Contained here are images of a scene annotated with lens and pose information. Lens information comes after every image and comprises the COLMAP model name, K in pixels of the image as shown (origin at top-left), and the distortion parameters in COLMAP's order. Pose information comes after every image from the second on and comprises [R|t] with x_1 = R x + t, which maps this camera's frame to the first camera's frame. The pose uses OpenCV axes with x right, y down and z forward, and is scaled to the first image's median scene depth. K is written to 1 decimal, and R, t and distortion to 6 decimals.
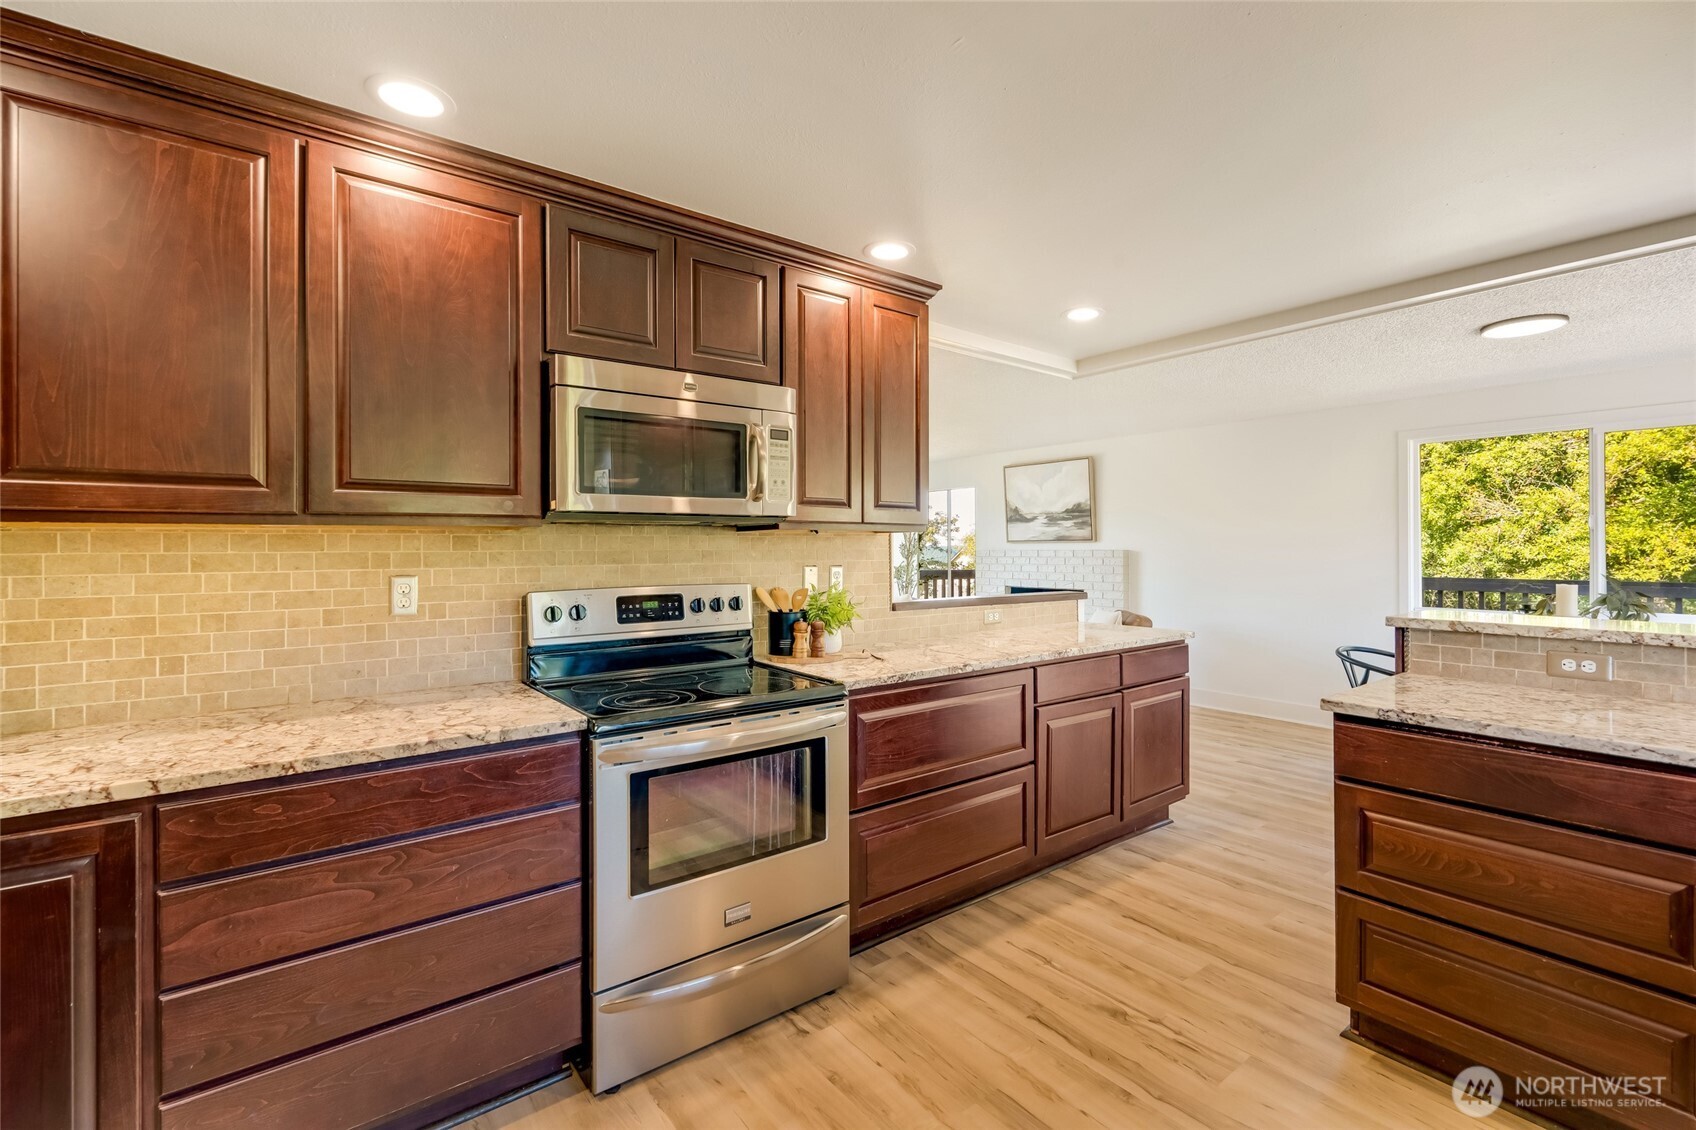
lens RADIAL K [[739.9, 0, 857.1], [0, 739.9, 556.4], [0, 0, 1]] dist [0.032658, 0.000391]
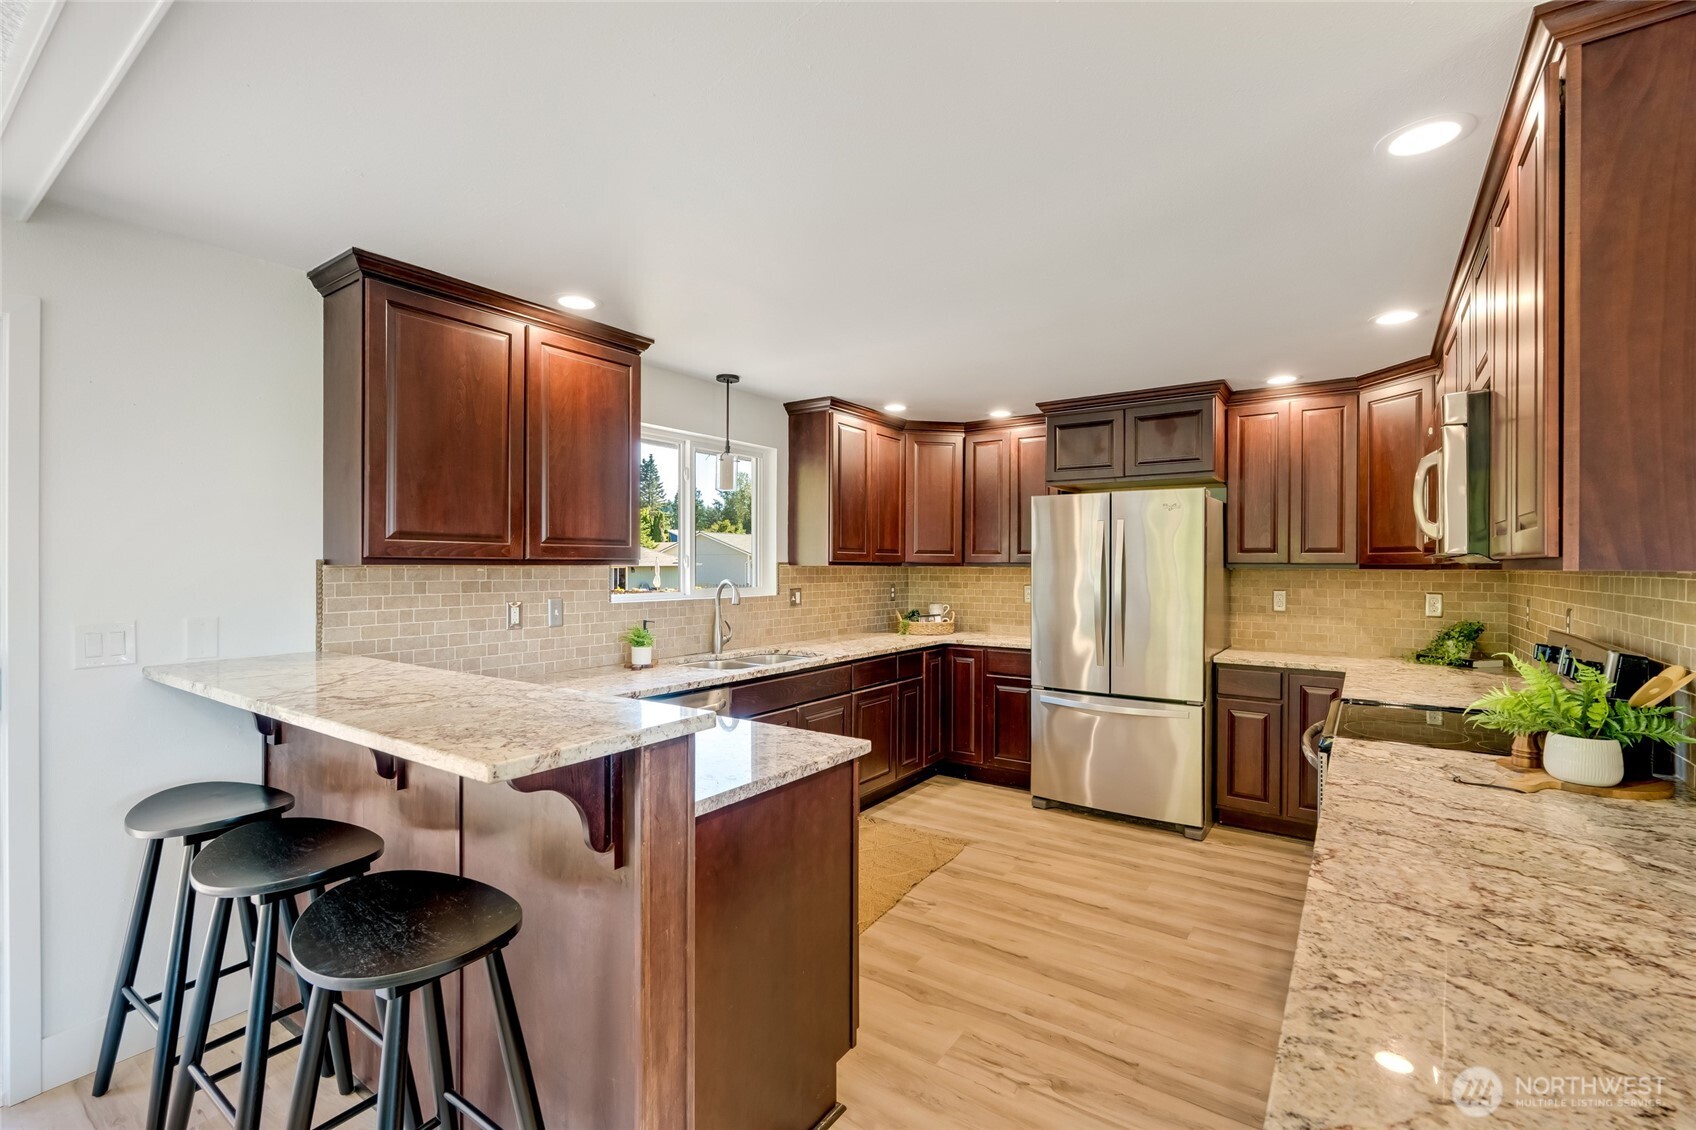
lens RADIAL K [[739.9, 0, 842.6], [0, 739.9, 565.6], [0, 0, 1]] dist [0.032658, 0.000391]
pose [[-0.958126, -0.004366, -0.286314, 0.931665], [-0.006216, 0.999965, 0.005554, -0.047818], [0.286280, 0.007101, -0.958120, 1.926766]]
